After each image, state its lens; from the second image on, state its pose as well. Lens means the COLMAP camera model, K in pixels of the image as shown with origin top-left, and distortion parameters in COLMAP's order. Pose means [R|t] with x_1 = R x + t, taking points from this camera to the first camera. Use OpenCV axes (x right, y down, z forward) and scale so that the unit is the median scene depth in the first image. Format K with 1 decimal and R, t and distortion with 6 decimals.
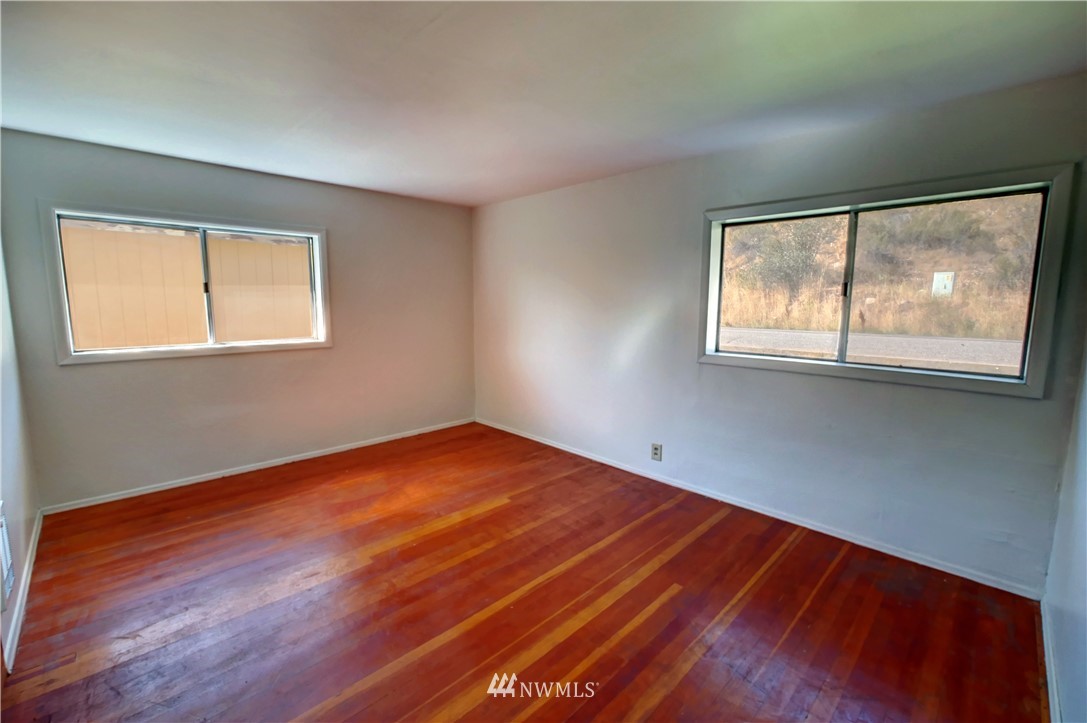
lens RADIAL K [[450.2, 0, 540.3], [0, 450.2, 354.5], [0, 0, 1]] dist [-0.009299, 0.000447]
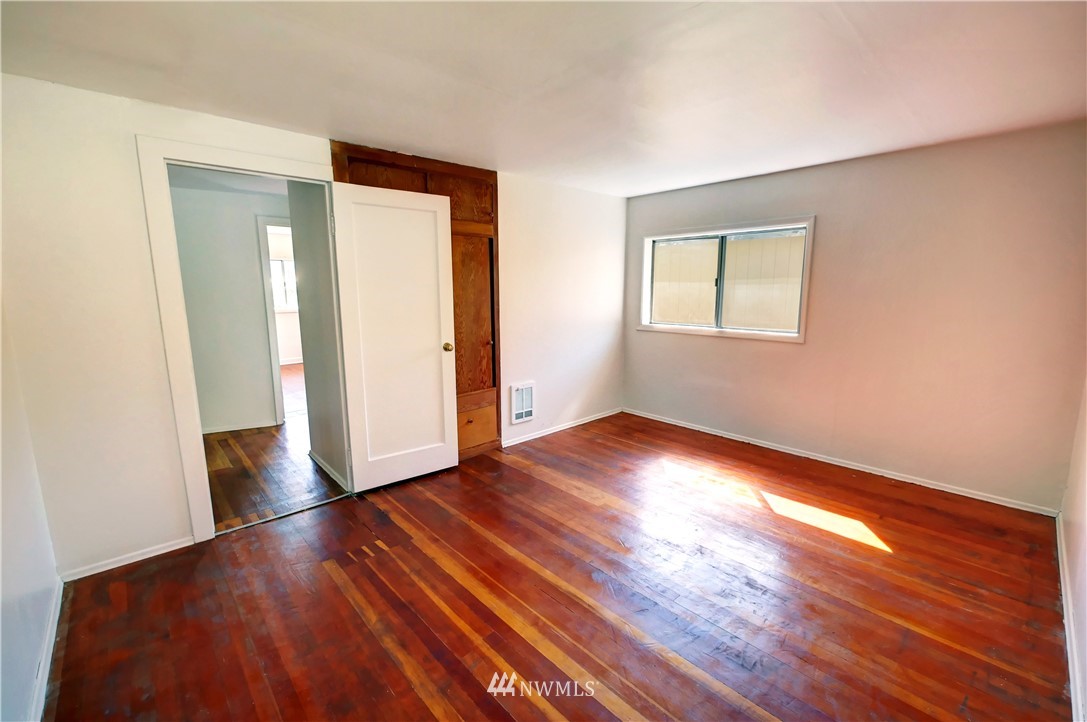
lens RADIAL K [[450.2, 0, 559.9], [0, 450.2, 359.4], [0, 0, 1]] dist [-0.009299, 0.000447]
pose [[0.006965, 0.152231, -0.988320, 0.541610], [-0.120109, 0.981316, 0.150306, -0.074087], [0.992736, 0.117659, 0.025119, 0.559561]]
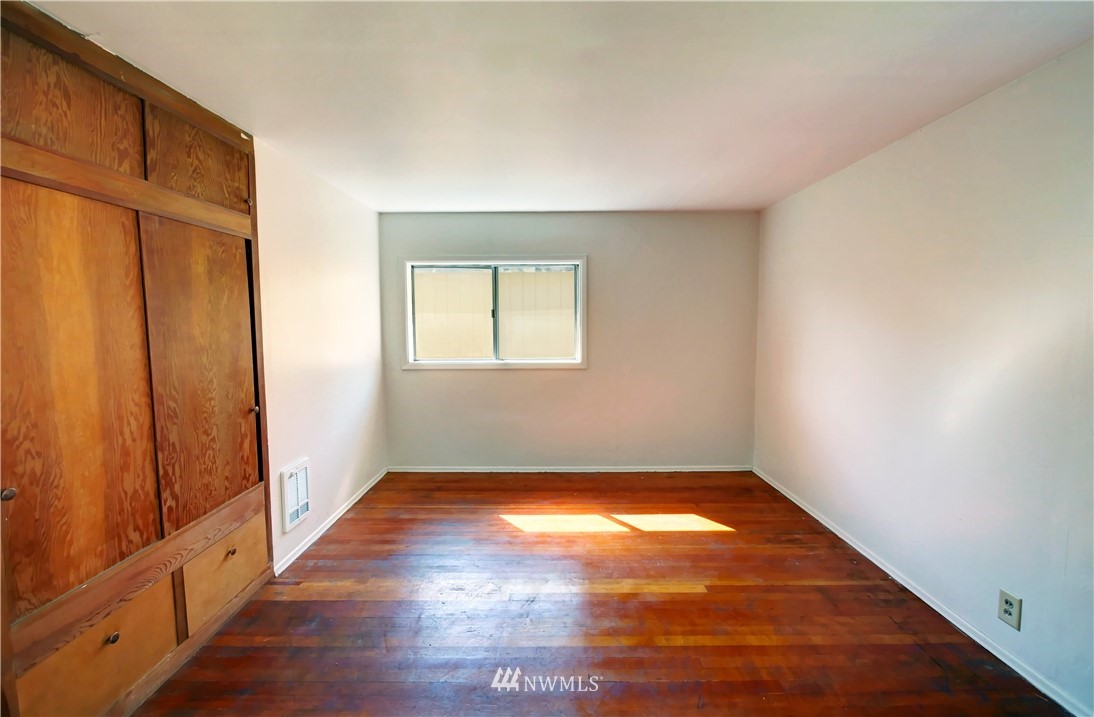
lens RADIAL K [[448.4, 0, 552.5], [0, 448.4, 354.4], [0, 0, 1]] dist [-0.009229, 0.001617]
pose [[0.720313, 0.044660, -0.692210, 0.221436], [-0.075122, 0.997078, -0.013842, -0.033977], [0.689569, 0.061971, 0.721564, 0.239294]]
